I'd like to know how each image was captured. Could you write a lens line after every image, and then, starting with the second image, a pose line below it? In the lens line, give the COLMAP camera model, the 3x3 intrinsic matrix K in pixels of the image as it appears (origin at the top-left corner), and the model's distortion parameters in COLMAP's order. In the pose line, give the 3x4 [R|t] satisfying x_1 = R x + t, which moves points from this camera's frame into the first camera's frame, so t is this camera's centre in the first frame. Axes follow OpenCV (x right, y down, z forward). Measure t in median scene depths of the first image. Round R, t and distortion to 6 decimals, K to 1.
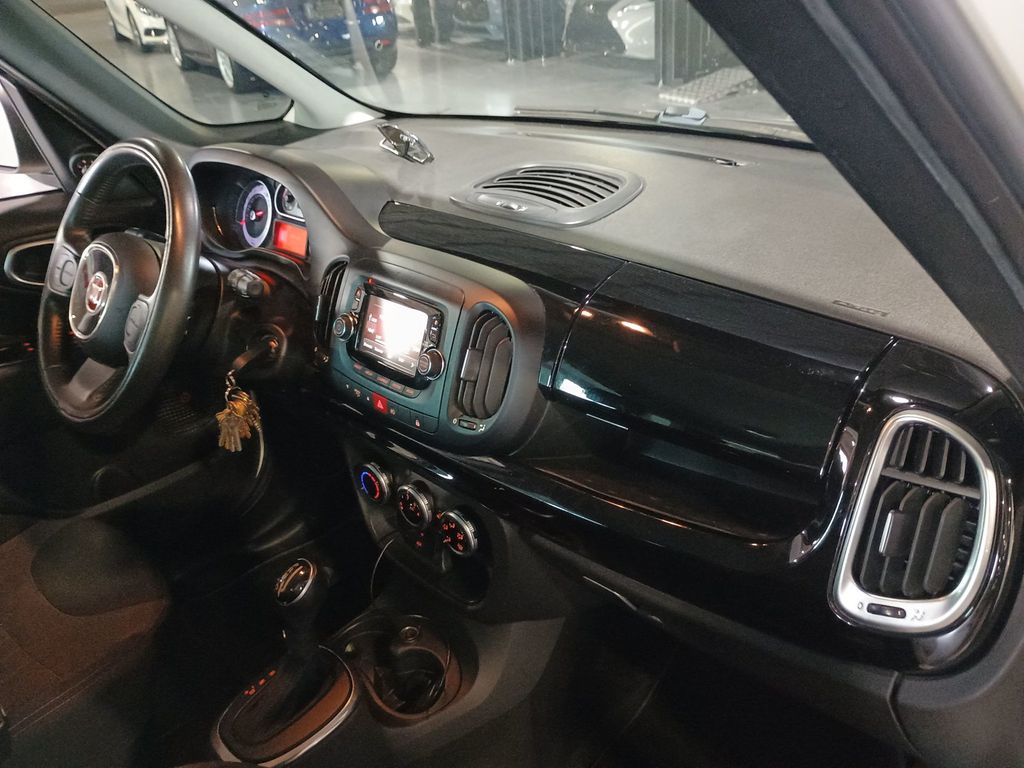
lens RADIAL K [[867.0, 0, 524.2], [0, 867.0, 384.0], [0, 0, 1]] dist [0.066813, -0.095156]
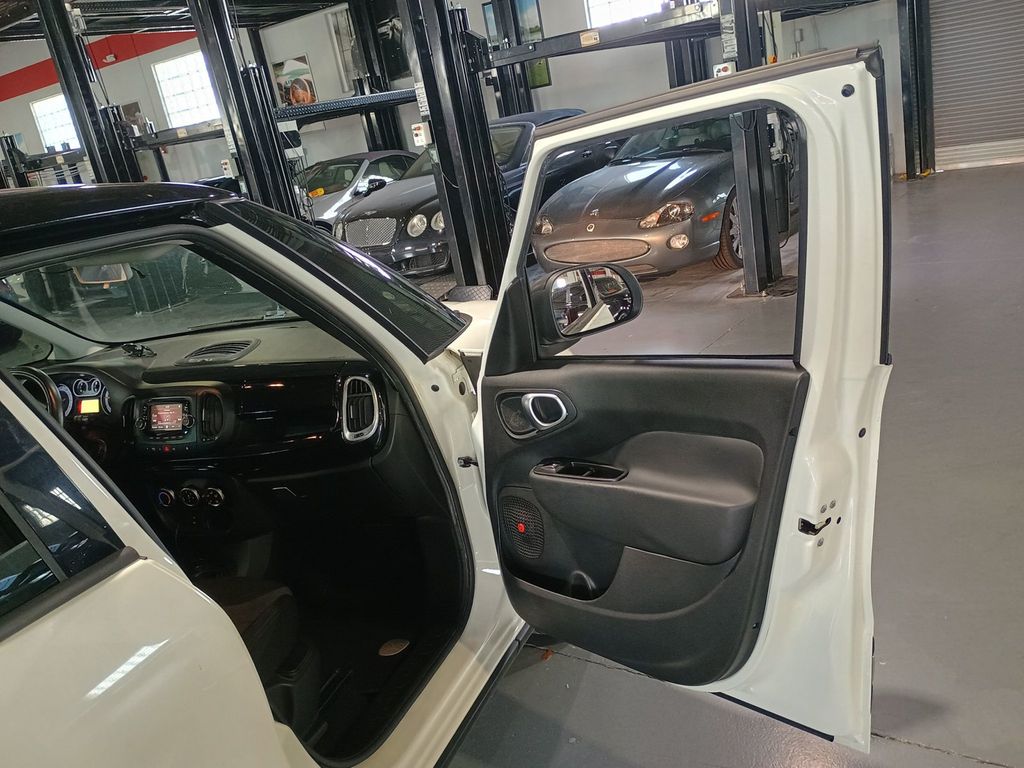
lens RADIAL K [[876.1, 0, 530.9], [0, 876.1, 400.9], [0, 0, 1]] dist [0.051263, -0.090307]
pose [[0.898758, -0.210899, 0.384389, -0.168070], [0.289219, 0.944091, -0.158252, 0.553239], [-0.329523, 0.253403, 0.909506, -1.491499]]
